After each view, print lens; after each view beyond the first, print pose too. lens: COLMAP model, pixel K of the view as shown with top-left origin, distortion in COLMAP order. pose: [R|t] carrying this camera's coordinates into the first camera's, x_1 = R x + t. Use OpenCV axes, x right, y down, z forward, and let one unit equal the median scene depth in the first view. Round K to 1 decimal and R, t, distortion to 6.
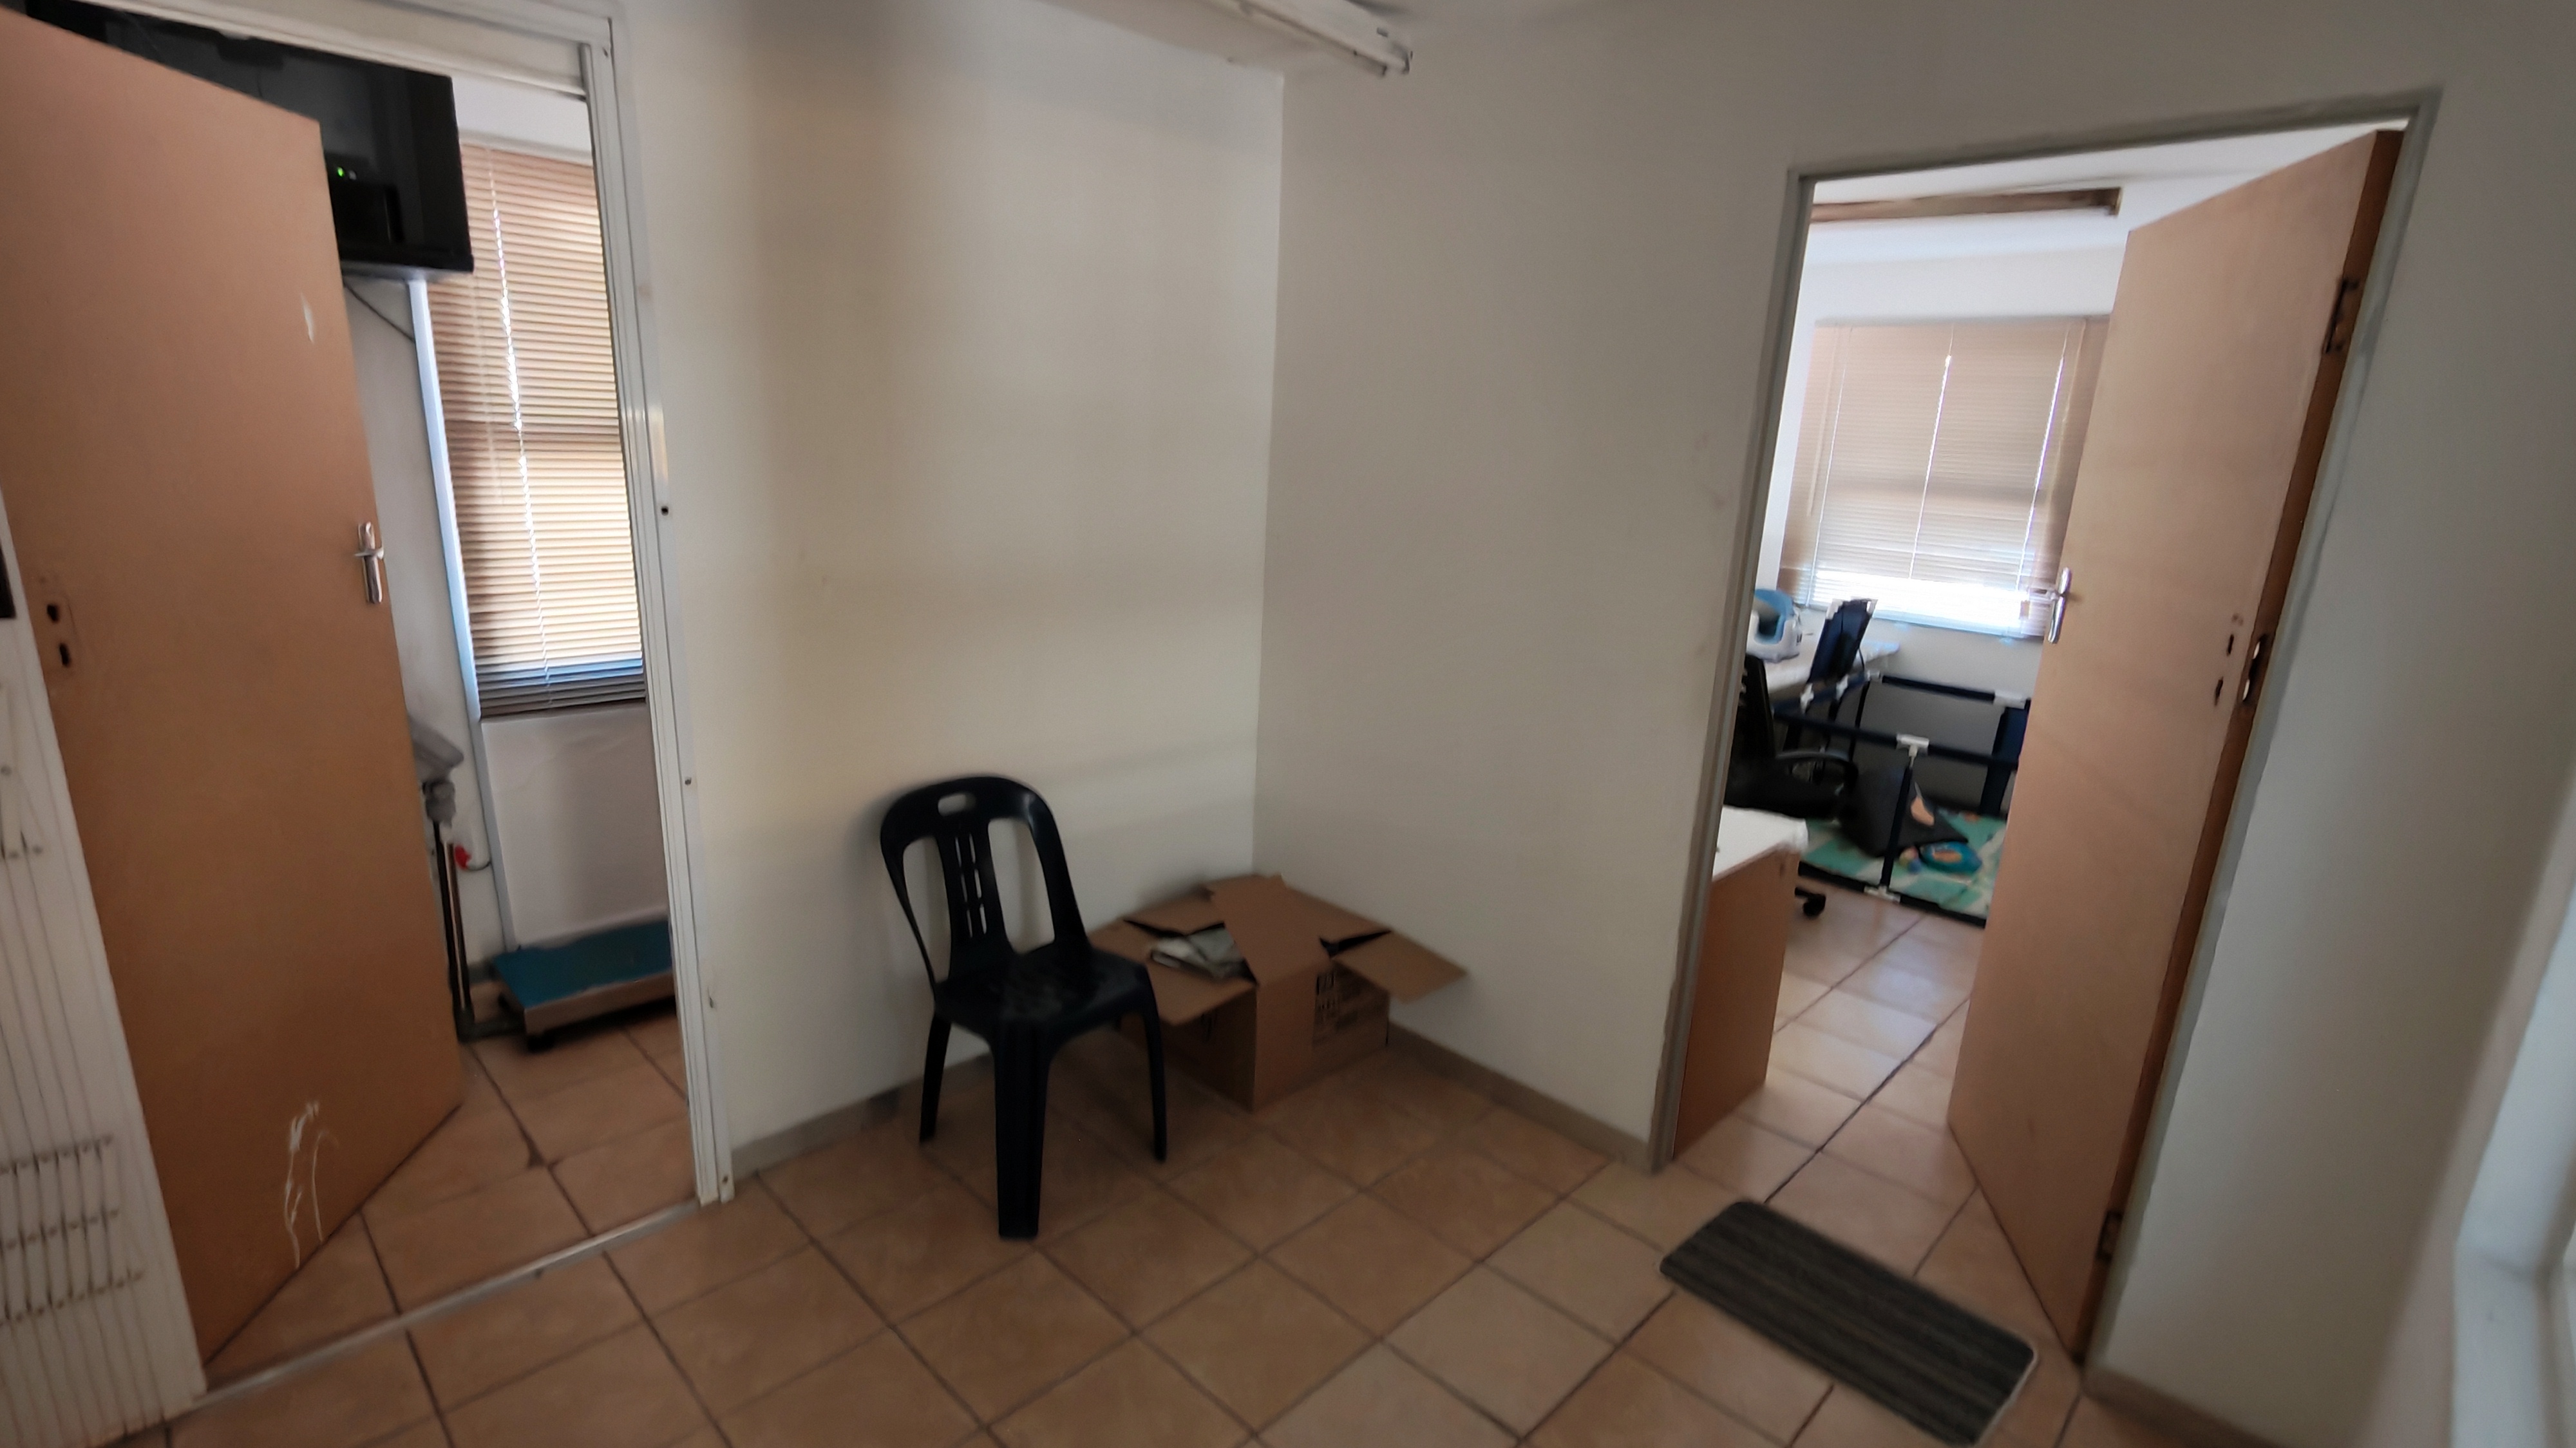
lens RADIAL K [[1182.6, 0, 1290.6], [0, 1182.6, 725.4], [0, 0, 1]] dist [0.000049, 0.000696]
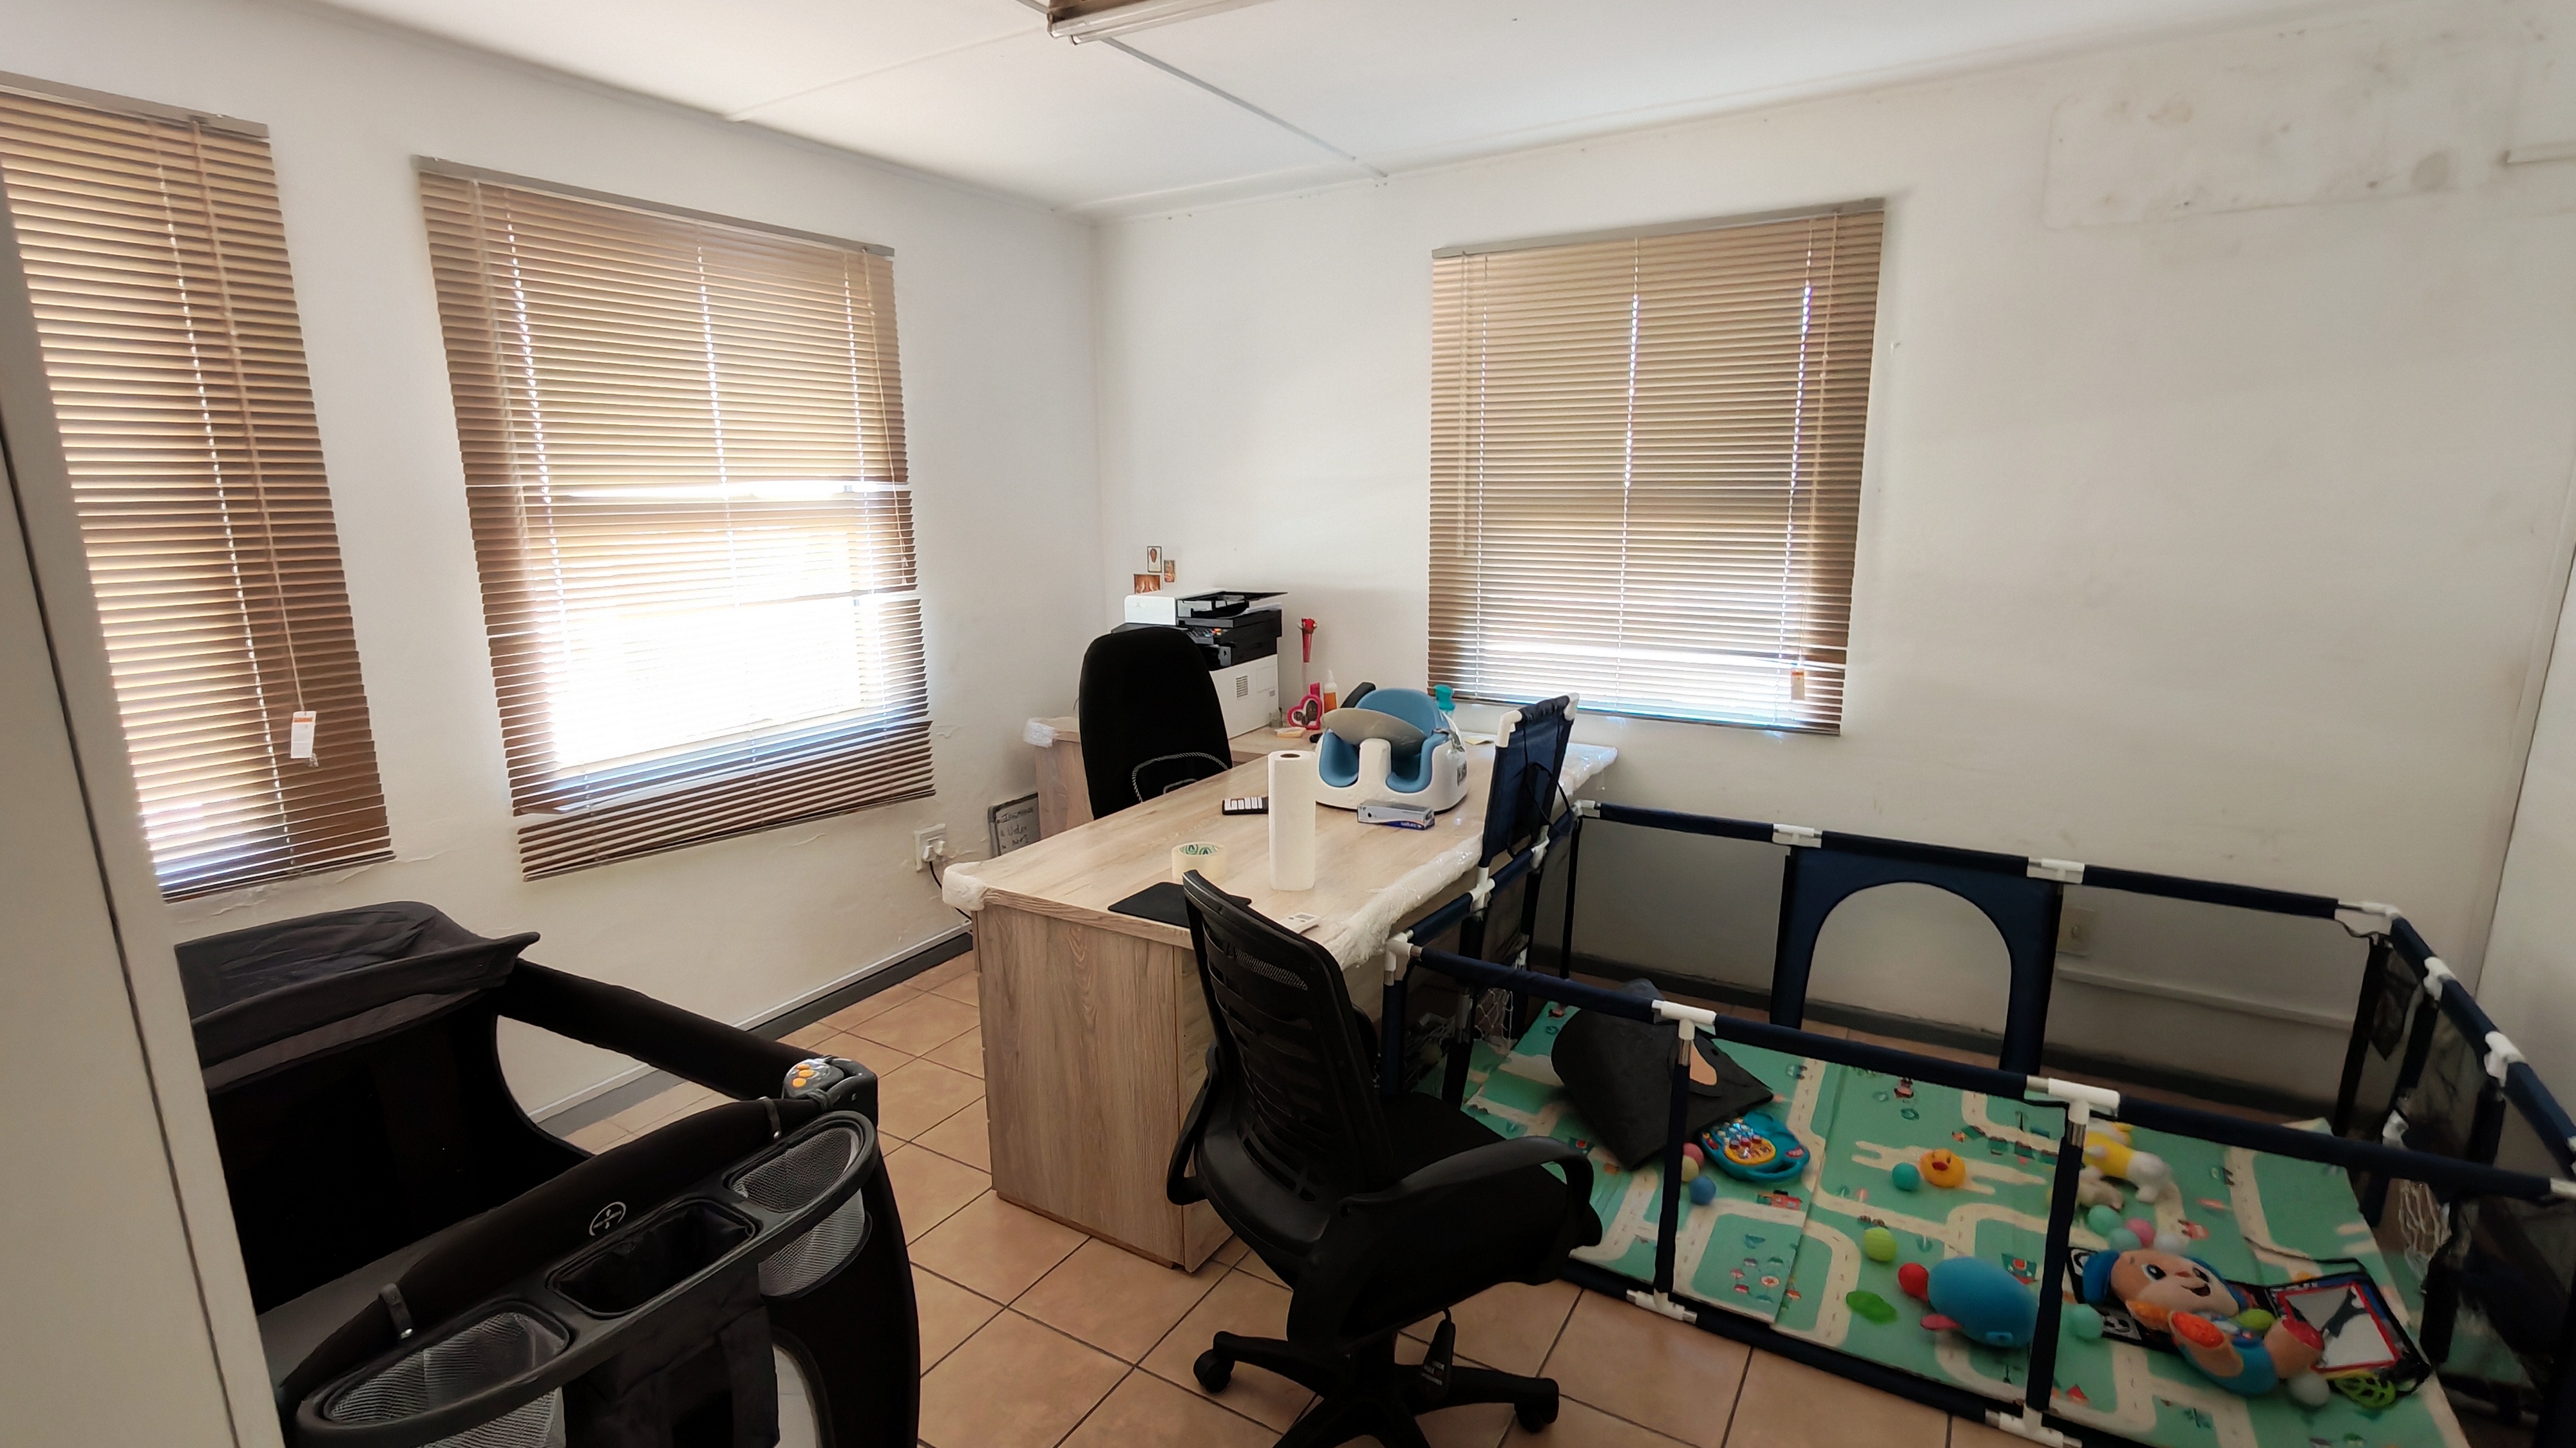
lens RADIAL K [[1182.6, 0, 1291.0], [0, 1182.6, 733.6], [0, 0, 1]] dist [0.000049, 0.000696]
pose [[0.970245, -0.107169, 0.217114, 0.230717], [0.115668, 0.992927, -0.026784, -0.088431], [-0.212708, 0.051100, 0.975779, 0.463028]]
